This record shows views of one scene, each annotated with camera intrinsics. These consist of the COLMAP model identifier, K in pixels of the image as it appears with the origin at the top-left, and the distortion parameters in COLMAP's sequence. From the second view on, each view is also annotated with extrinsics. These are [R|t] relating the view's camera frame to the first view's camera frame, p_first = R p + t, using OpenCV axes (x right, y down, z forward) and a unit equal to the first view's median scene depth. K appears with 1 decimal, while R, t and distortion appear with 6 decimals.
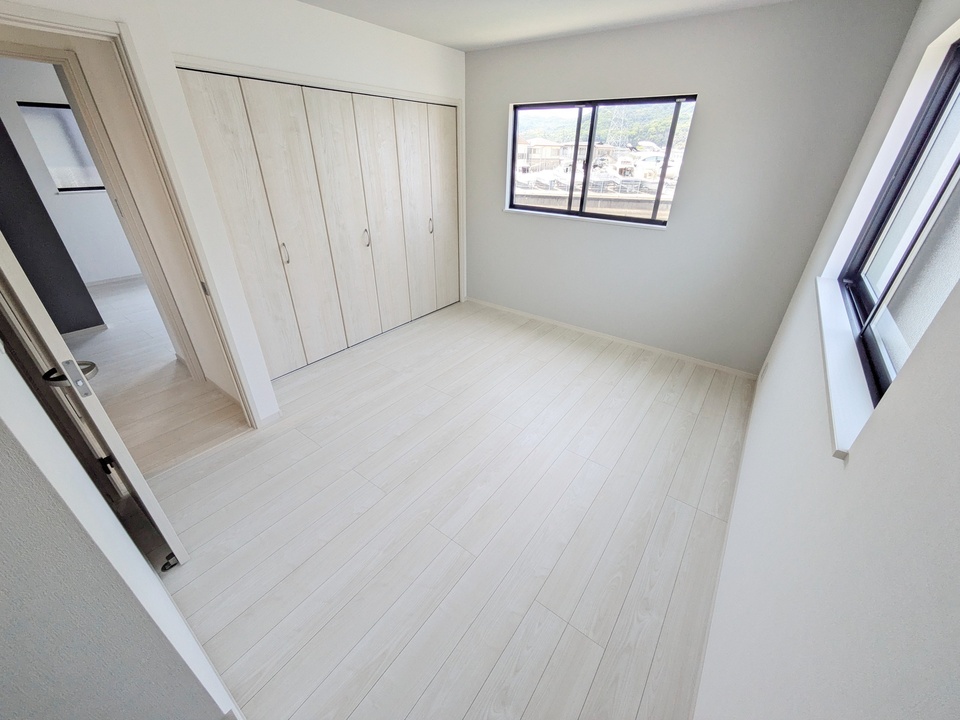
lens RADIAL K [[377.3, 0, 487.3], [0, 377.3, 358.0], [0, 0, 1]] dist [0.002650, -0.000719]
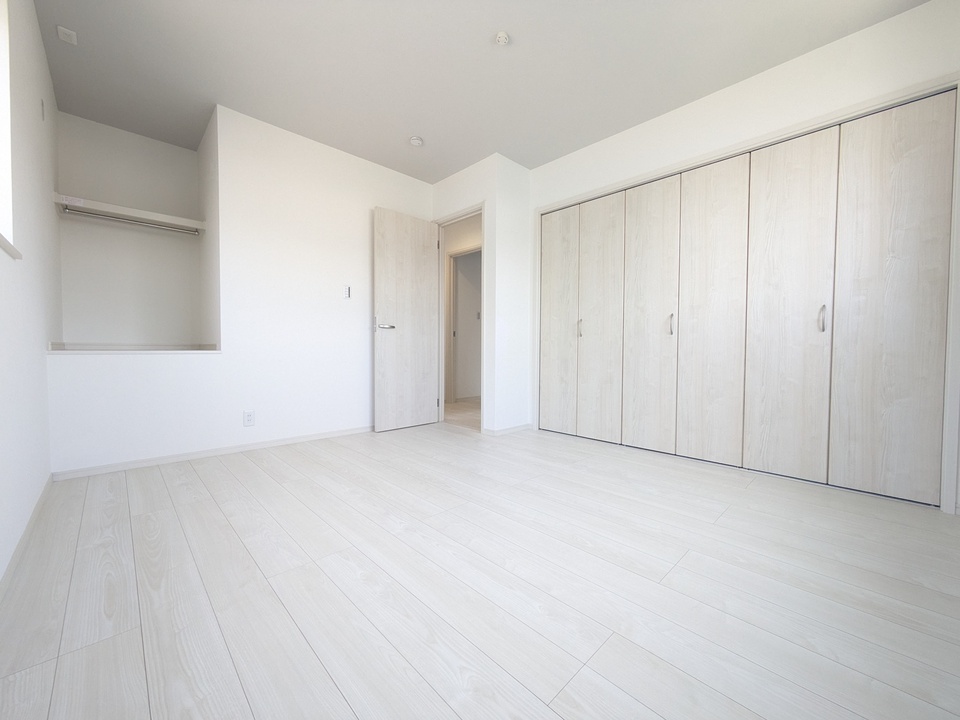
lens RADIAL K [[377.3, 0, 482.2], [0, 377.3, 359.8], [0, 0, 1]] dist [0.002650, -0.000719]
pose [[-0.158724, 0.016058, -0.987192, 0.592150], [-0.482740, 0.870941, 0.091784, -0.137481], [0.861260, 0.491125, -0.130487, 0.849285]]
